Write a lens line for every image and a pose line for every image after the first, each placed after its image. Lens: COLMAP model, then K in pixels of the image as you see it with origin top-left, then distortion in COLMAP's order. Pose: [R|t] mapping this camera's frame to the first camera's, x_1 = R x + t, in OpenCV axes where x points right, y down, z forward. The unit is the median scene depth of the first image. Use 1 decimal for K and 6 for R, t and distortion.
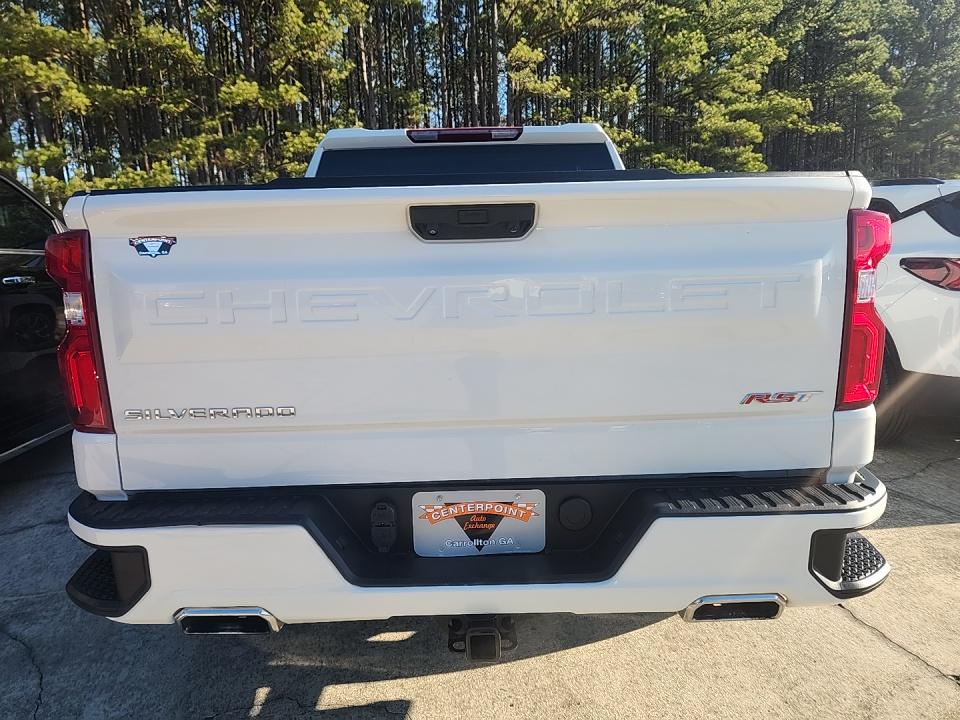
lens RADIAL K [[634.2, 0, 480.0], [0, 634.2, 360.0], [0, 0, 1]] dist [0.070117, -0.063964]
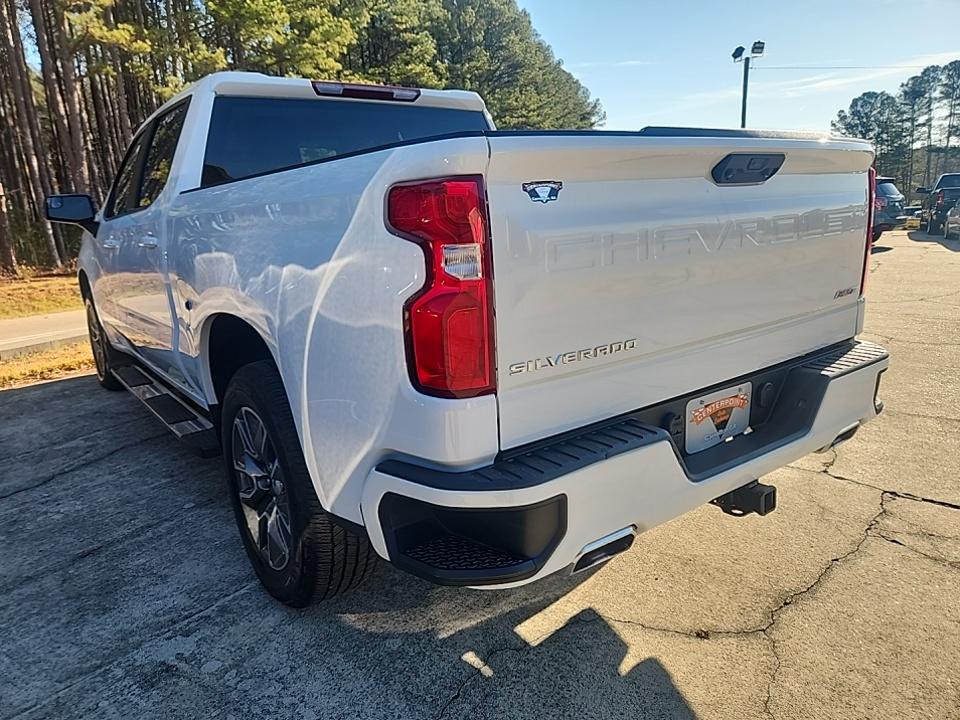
lens RADIAL K [[634.2, 0, 480.0], [0, 634.2, 360.0], [0, 0, 1]] dist [0.070117, -0.063964]
pose [[0.811388, -0.149022, 0.565191, -0.076876], [0.127763, 0.988788, 0.077293, -0.000718], [-0.570373, 0.009496, 0.821331, 0.017190]]
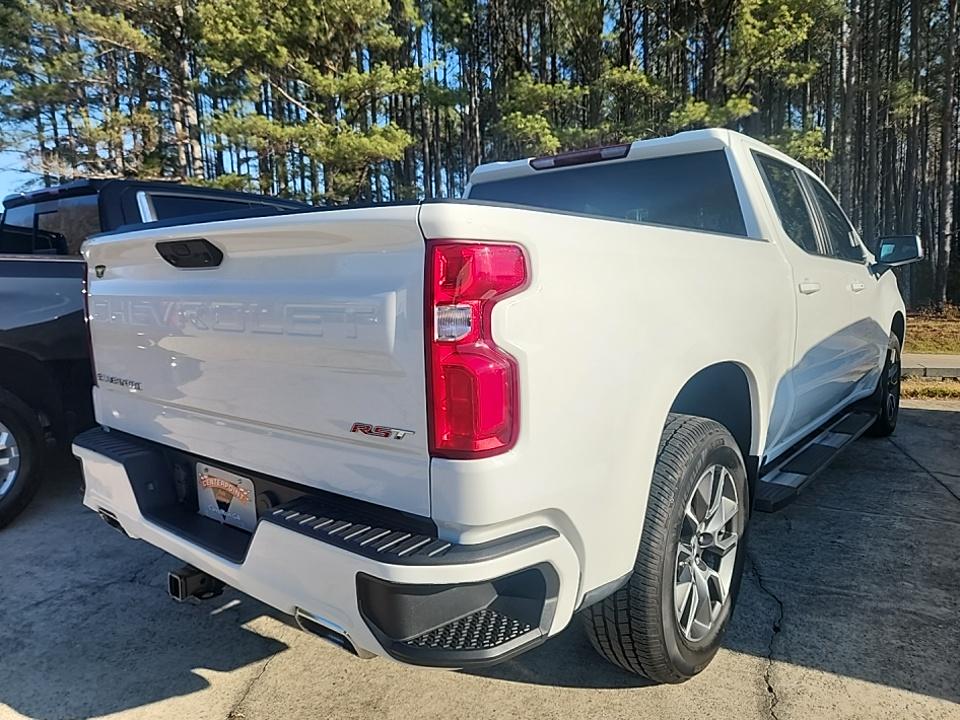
lens RADIAL K [[644.9, 0, 495.6], [0, 644.9, 369.1], [0, 0, 1]] dist [0.074868, -0.075529]
pose [[0.777426, 0.100127, -0.620954, 0.083393], [-0.110773, 0.993612, 0.021531, -0.005320], [0.619143, 0.052046, 0.783551, 0.023220]]
